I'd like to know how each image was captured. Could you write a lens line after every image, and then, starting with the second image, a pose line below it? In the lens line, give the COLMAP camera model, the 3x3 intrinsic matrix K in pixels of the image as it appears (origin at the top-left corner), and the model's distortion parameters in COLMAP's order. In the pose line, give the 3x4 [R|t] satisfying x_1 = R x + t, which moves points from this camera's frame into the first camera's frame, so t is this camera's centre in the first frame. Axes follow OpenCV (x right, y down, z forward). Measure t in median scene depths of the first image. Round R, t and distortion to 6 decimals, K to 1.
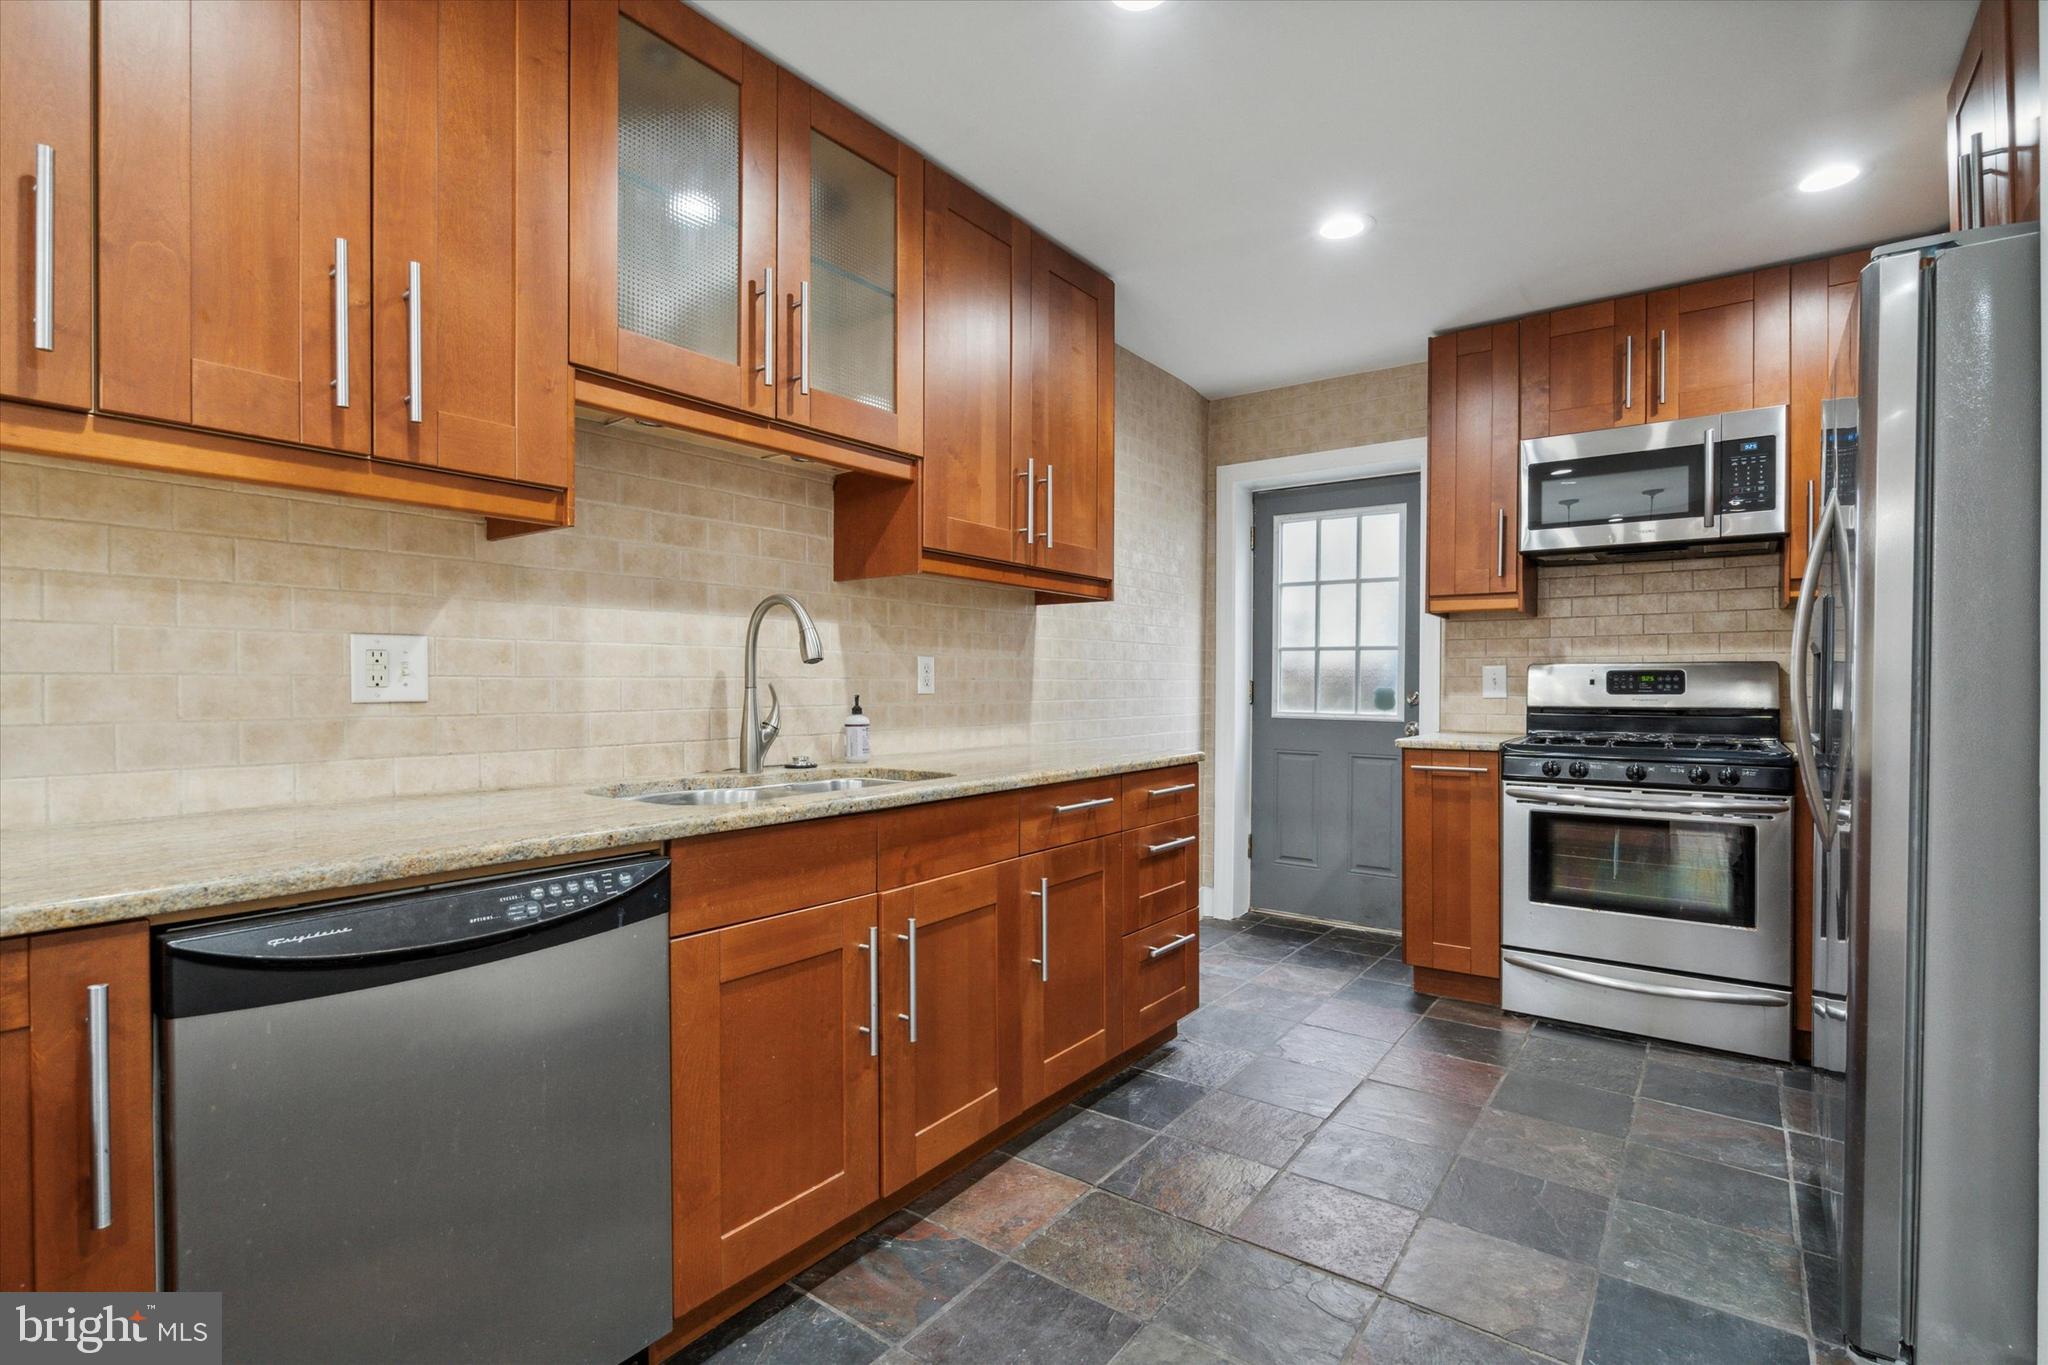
lens RADIAL K [[945.5, 0, 1023.6], [0, 945.5, 690.4], [0, 0, 1]] dist [-0.002171, 0.000459]
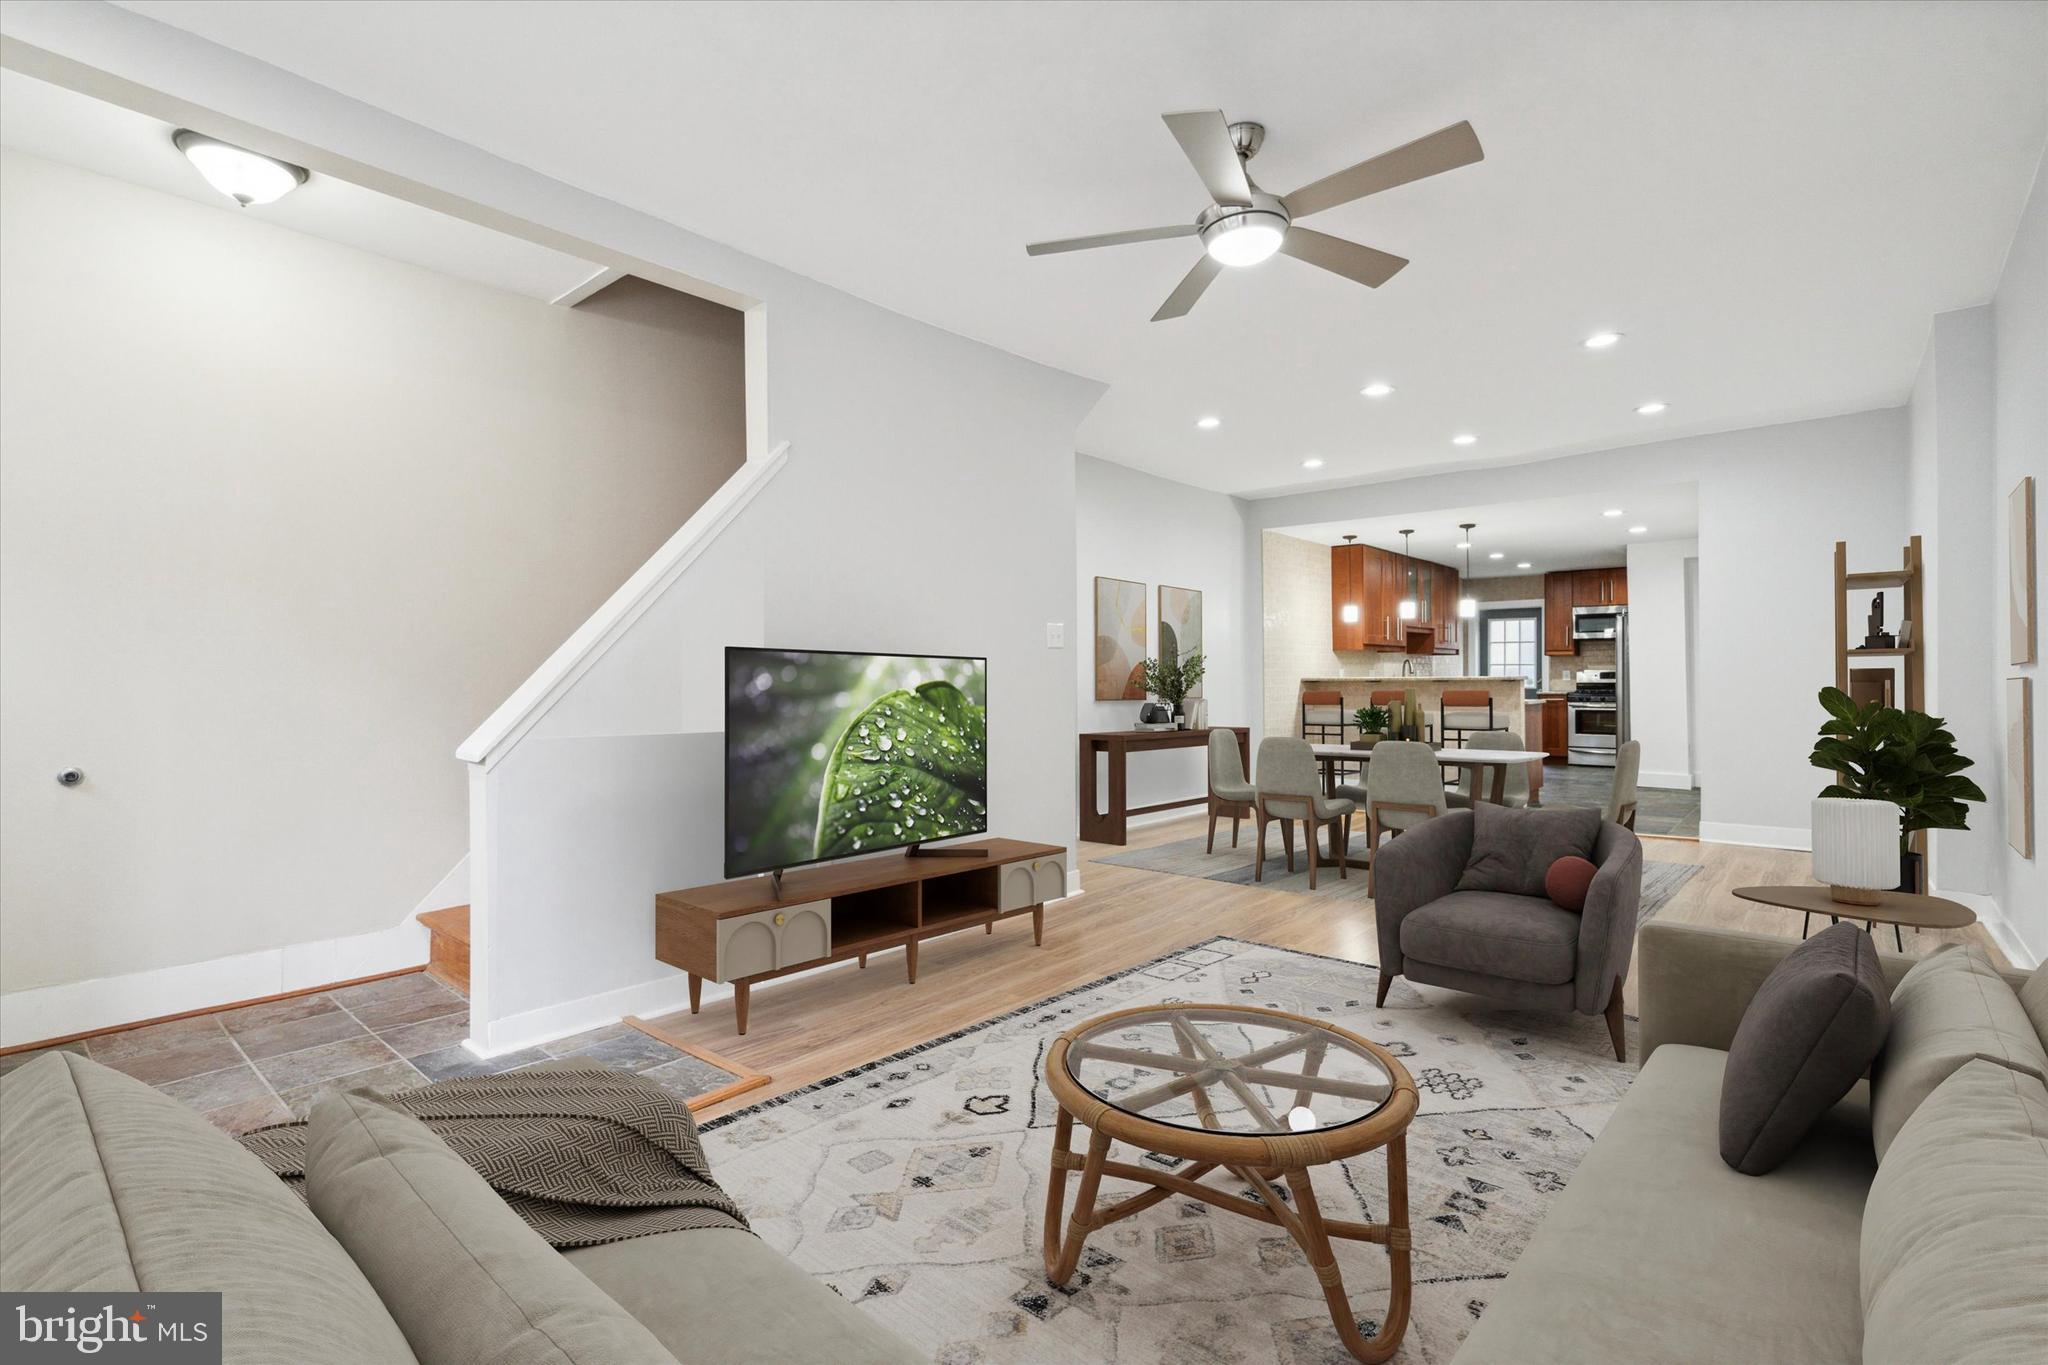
lens RADIAL K [[936.1, 0, 1024.0], [0, 936.1, 682.5], [0, 0, 1]] dist [0.005979, 0.000021]
pose [[0.996800, -0.004089, -0.079833, -1.275725], [0.003877, 0.999989, -0.002818, 0.018808], [0.079844, 0.002500, 0.996804, -2.731353]]
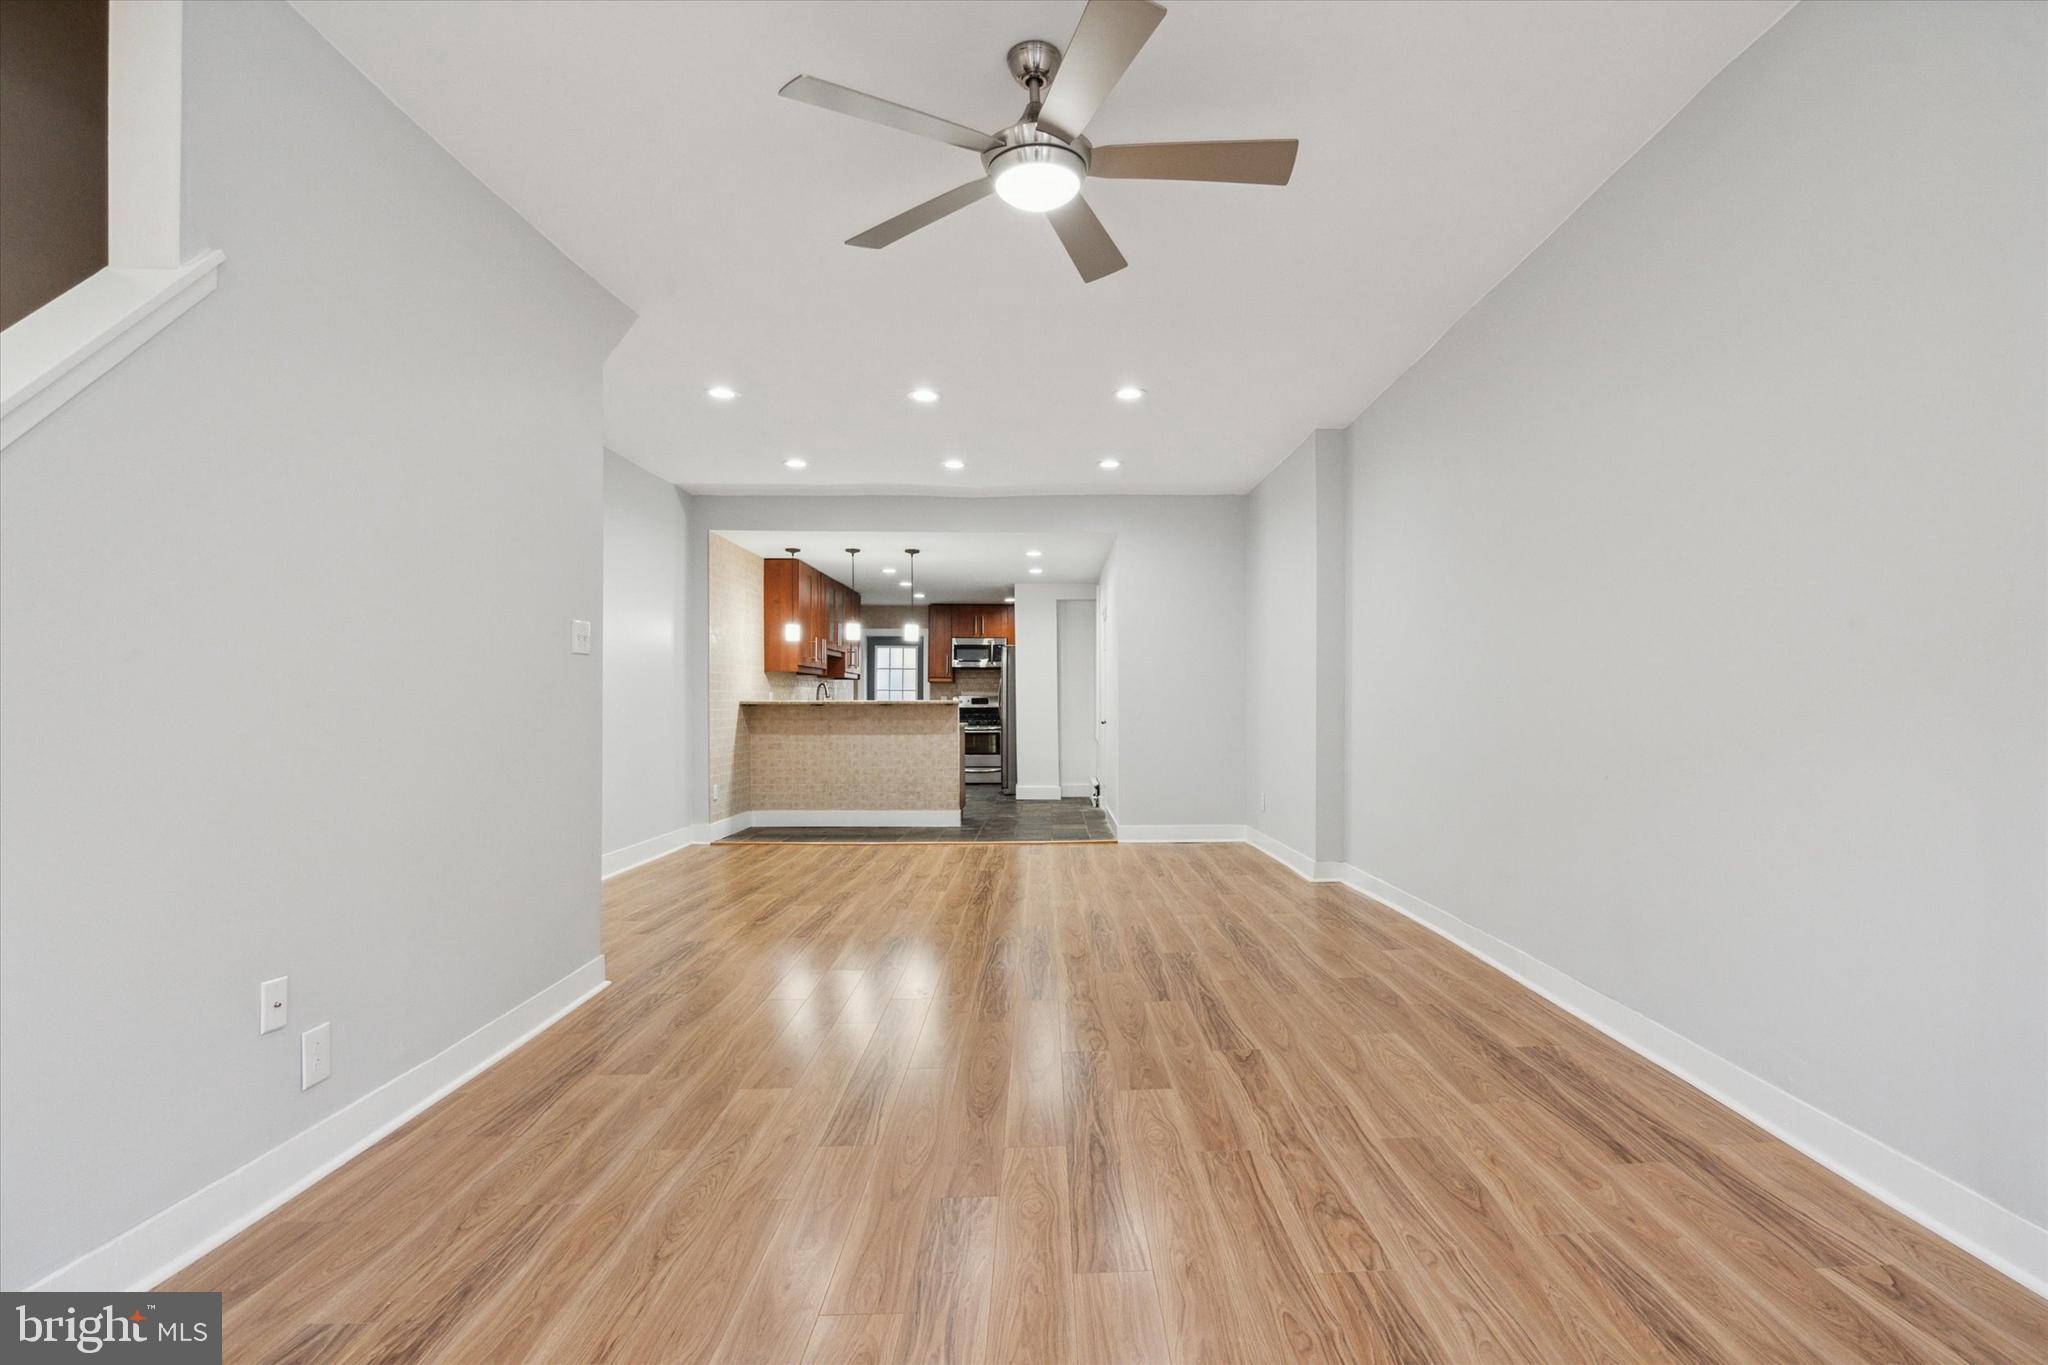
lens RADIAL K [[980.3, 0, 1057.3], [0, 980.3, 704.1], [0, 0, 1]] dist [-0.000191, 0.000070]
pose [[0.793243, -0.002318, 0.608901, -1.595437], [0.006186, 0.999972, -0.004252, 0.023314], [-0.608874, 0.007140, 0.793235, -2.473136]]
